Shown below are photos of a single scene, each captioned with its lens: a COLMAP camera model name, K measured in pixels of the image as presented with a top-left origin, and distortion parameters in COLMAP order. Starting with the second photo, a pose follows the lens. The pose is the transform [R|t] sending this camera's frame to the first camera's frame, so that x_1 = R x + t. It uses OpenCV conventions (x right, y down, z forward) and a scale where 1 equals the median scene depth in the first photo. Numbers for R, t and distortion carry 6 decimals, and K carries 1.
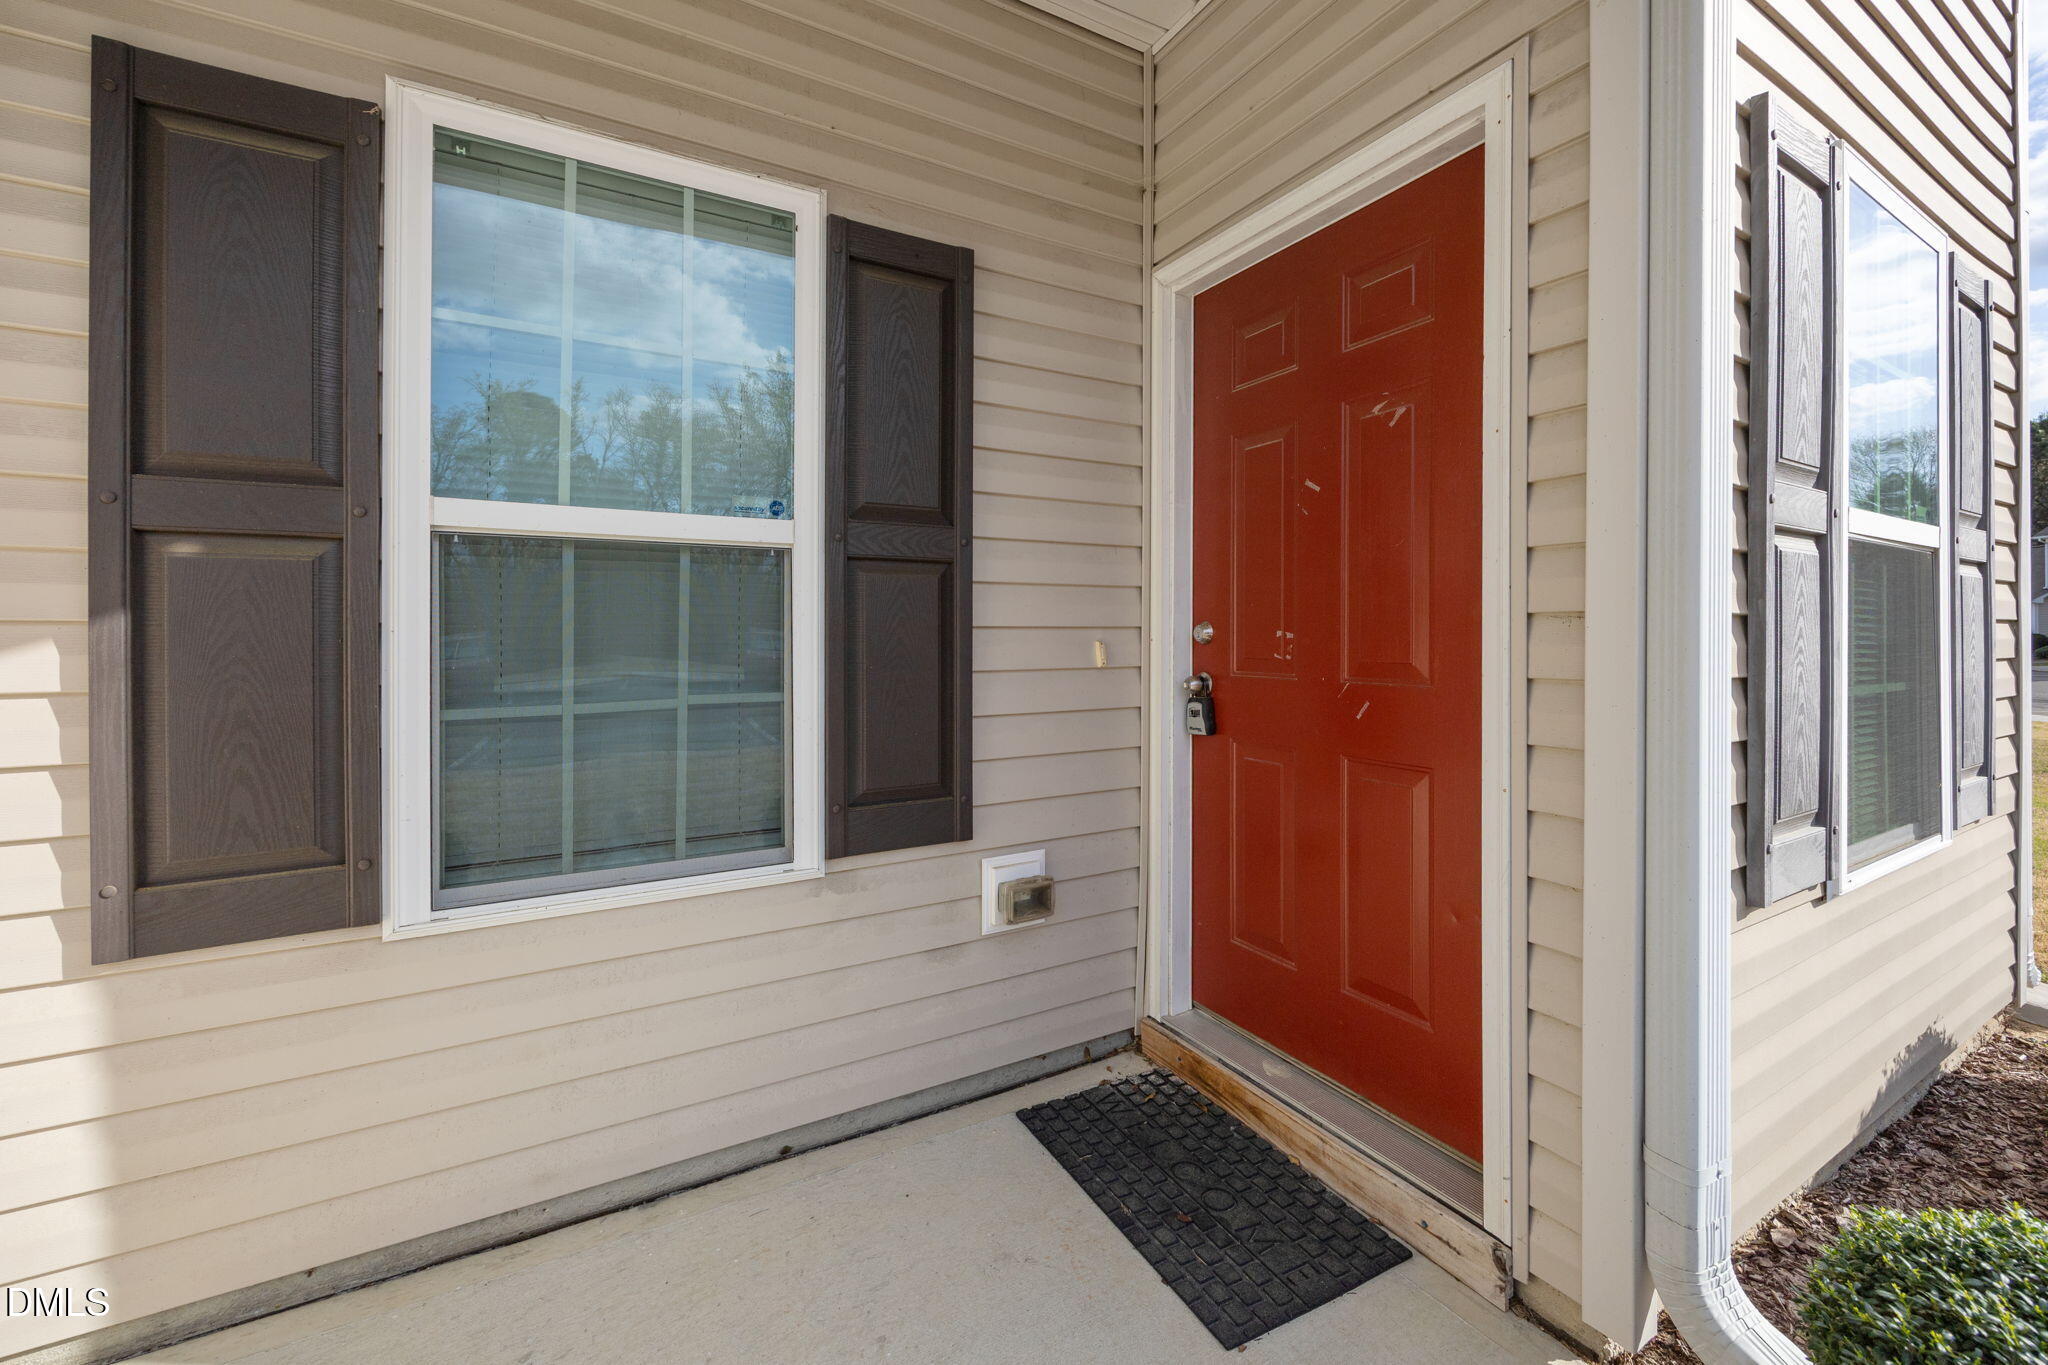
lens RADIAL K [[801.2, 0, 1022.4], [0, 801.2, 625.9], [0, 0, 1]] dist [0.001680, -0.000678]
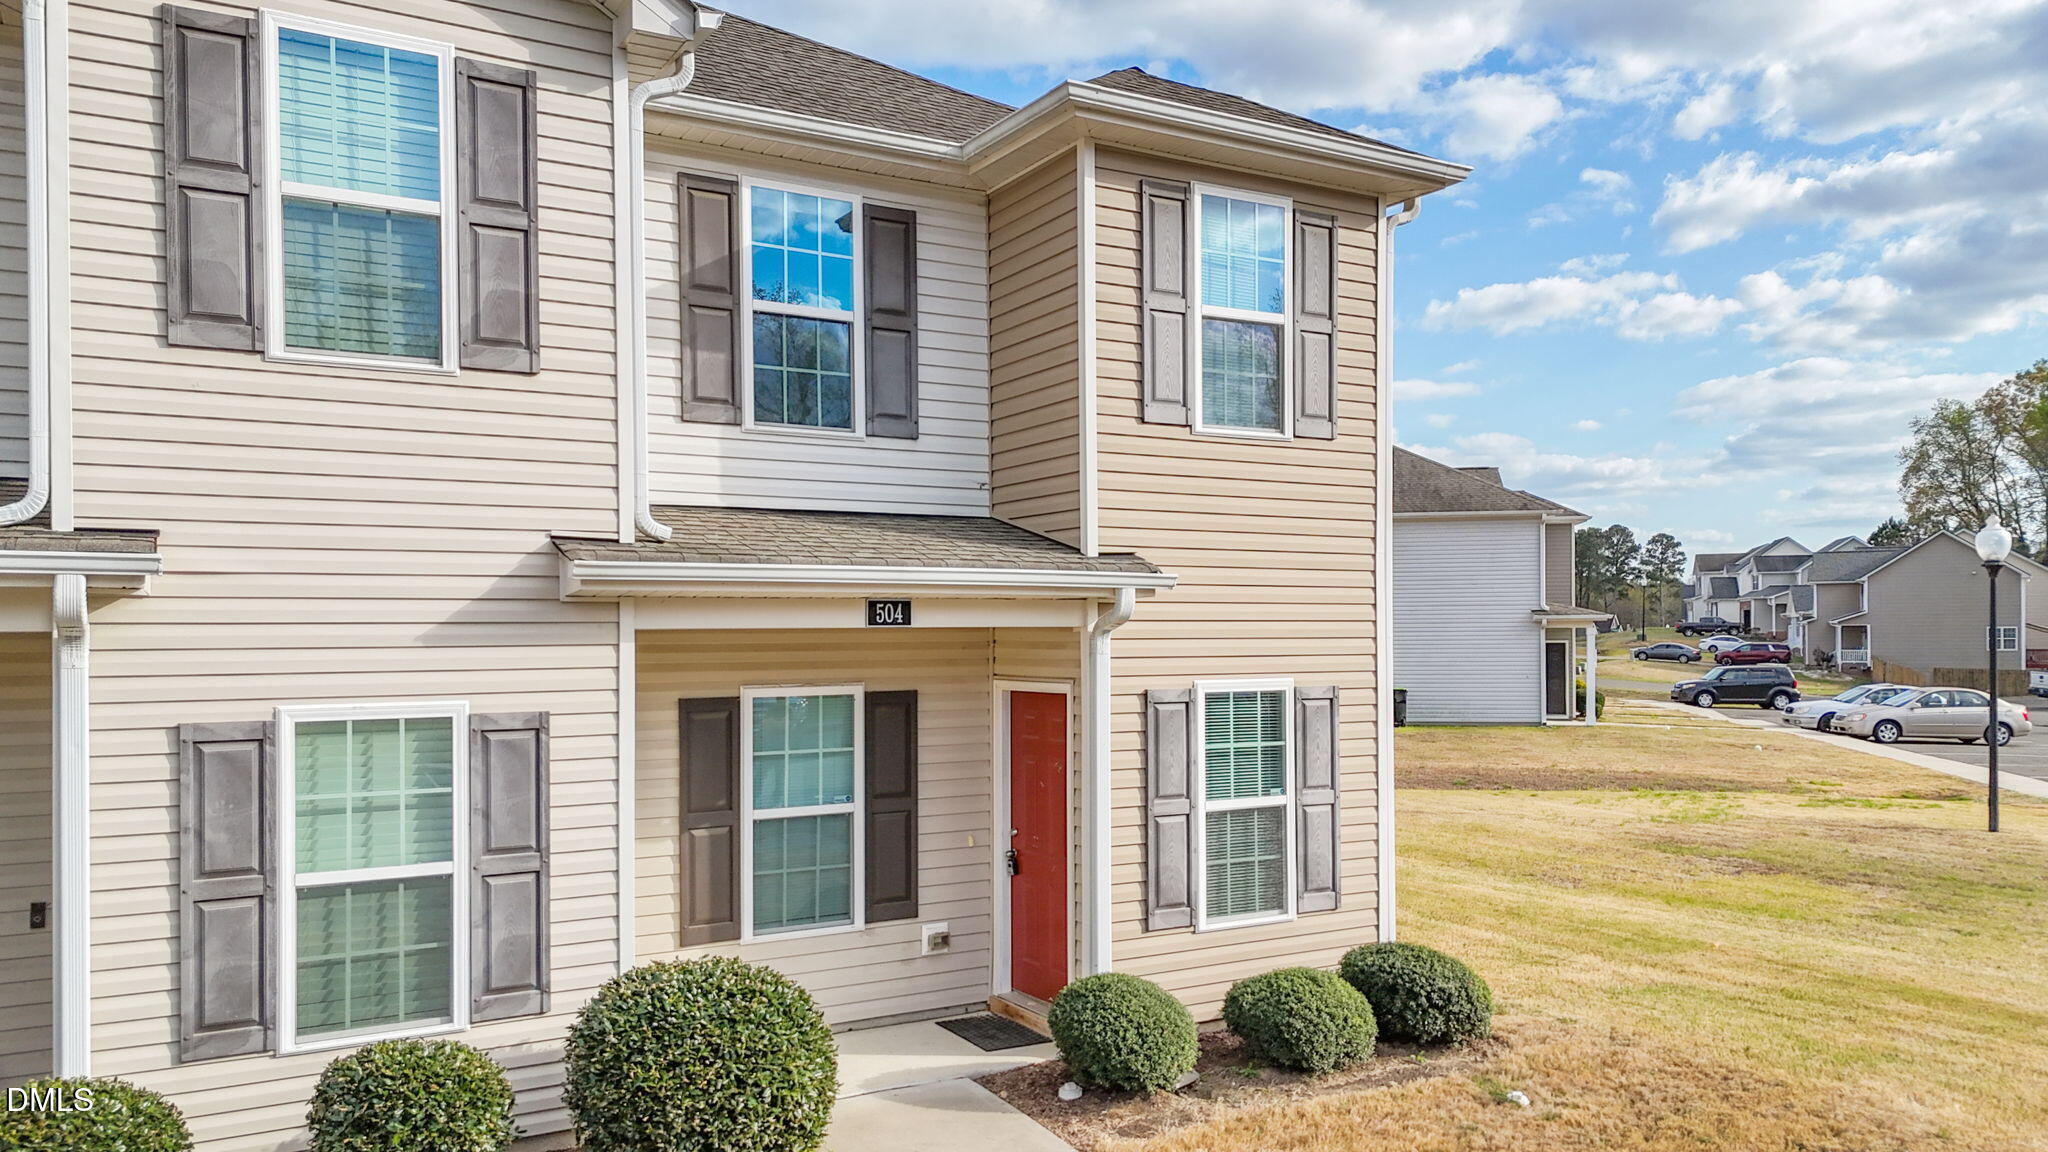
lens RADIAL K [[1496.2, 0, 1022.6], [0, 1496.2, 585.7], [0, 0, 1]] dist [0.083000, -0.086937]
pose [[0.999986, -0.004523, -0.002674, 0.294513], [0.004515, 0.999986, -0.002861, -0.788884], [0.002687, 0.002849, 0.999992, -3.857280]]
